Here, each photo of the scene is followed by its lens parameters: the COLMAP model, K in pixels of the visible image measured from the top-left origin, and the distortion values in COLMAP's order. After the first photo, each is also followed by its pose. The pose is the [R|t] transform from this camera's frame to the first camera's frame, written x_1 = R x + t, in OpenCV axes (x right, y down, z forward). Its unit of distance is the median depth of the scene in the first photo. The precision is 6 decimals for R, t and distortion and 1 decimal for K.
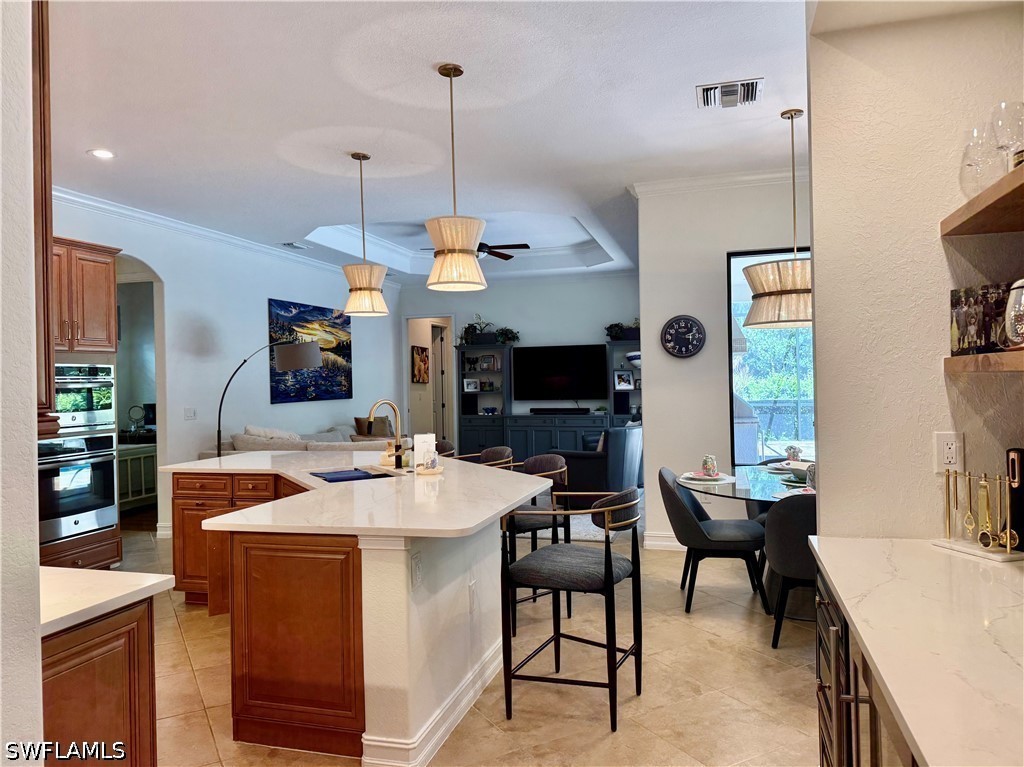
lens RADIAL K [[706.3, 0, 524.3], [0, 706.3, 382.7], [0, 0, 1]] dist [0.126468, -0.226338]
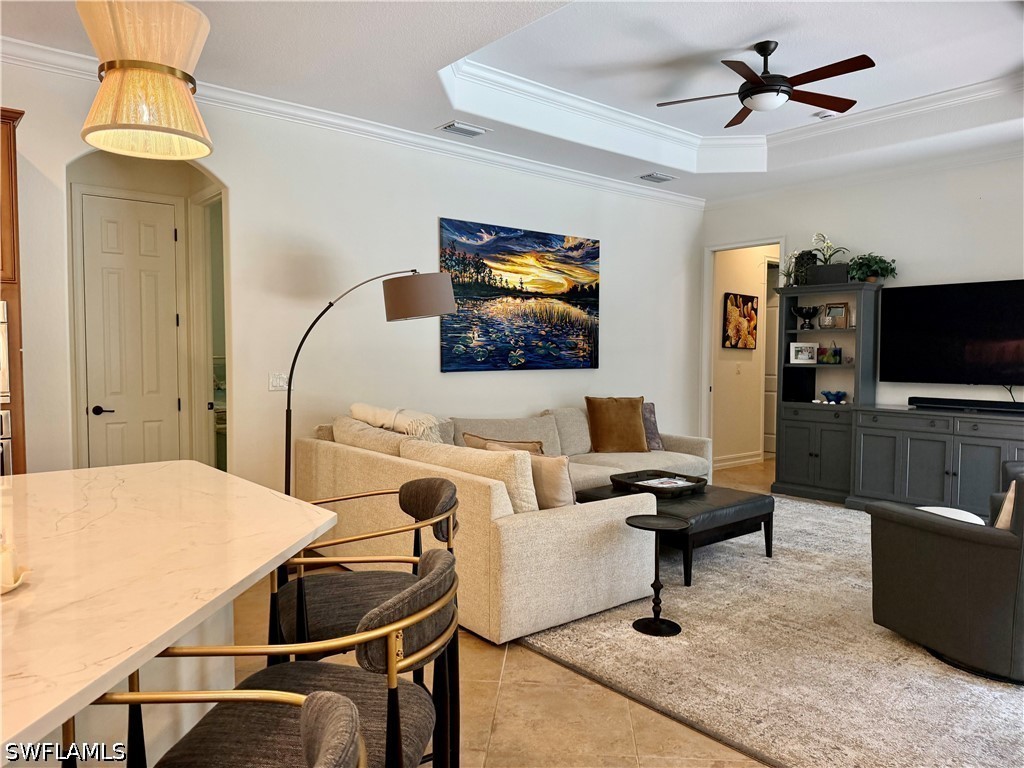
lens RADIAL K [[706.3, 0, 524.3], [0, 706.3, 383.2], [0, 0, 1]] dist [0.126468, -0.226338]
pose [[0.825635, 0.046307, -0.562302, 0.087048], [-0.020335, 0.998421, 0.052364, 0.002285], [0.563839, -0.031799, 0.825273, 0.420905]]
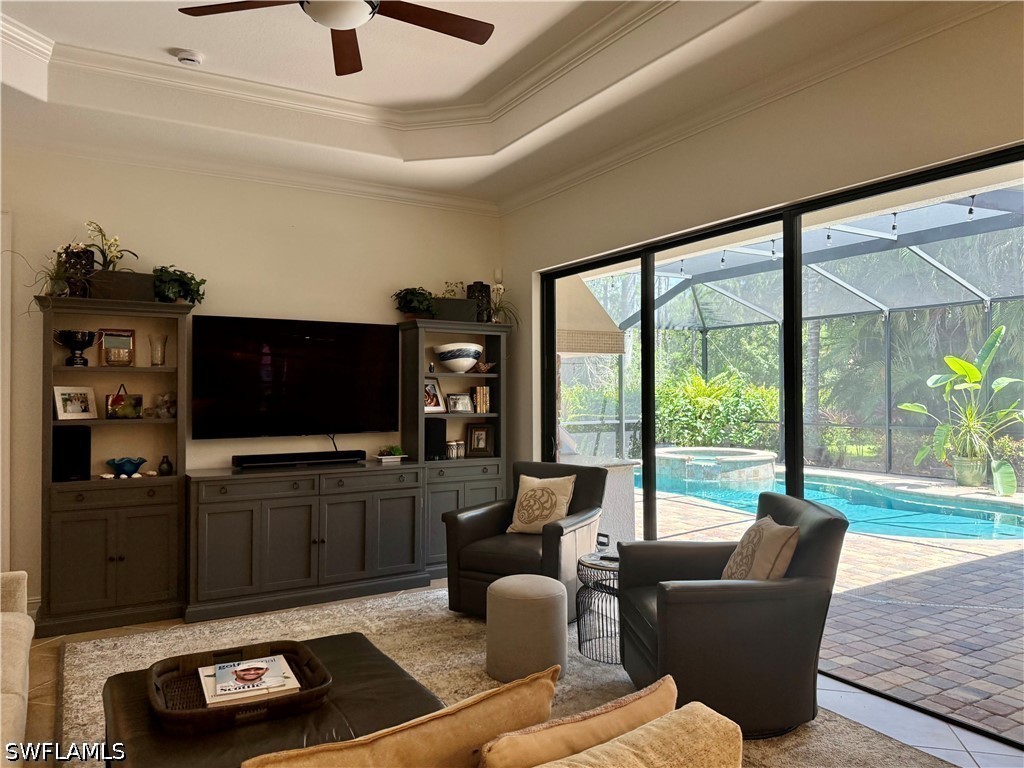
lens RADIAL K [[728.7, 0, 510.6], [0, 728.7, 380.3], [0, 0, 1]] dist [-0.007561, -0.008785]
pose [[0.687181, 0.028662, 0.725921, -0.234963], [-0.009253, 0.999486, -0.030703, 0.001454], [-0.726428, 0.014382, 0.687092, 0.653081]]
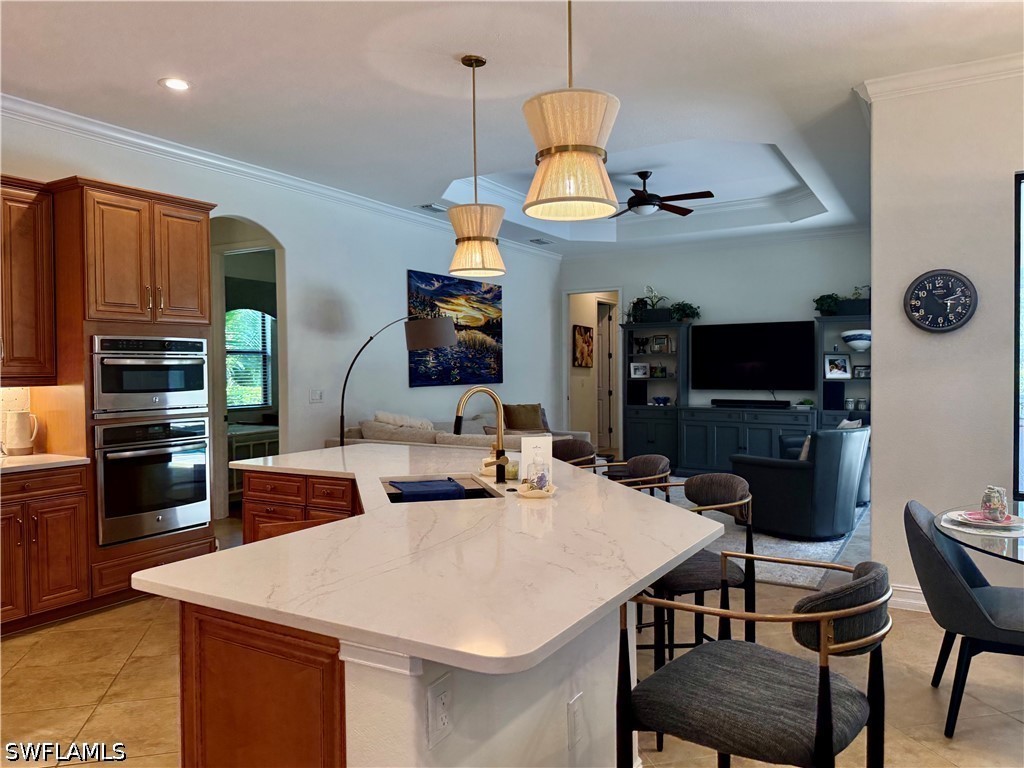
lens RADIAL K [[722.5, 0, 514.1], [0, 722.5, 380.3], [0, 0, 1]] dist [0.139415, -0.223222]
pose [[0.964356, 0.018320, -0.263973, 0.012010], [-0.013997, 0.999735, 0.018249, 0.002095], [0.264238, -0.013904, 0.964357, 0.136419]]
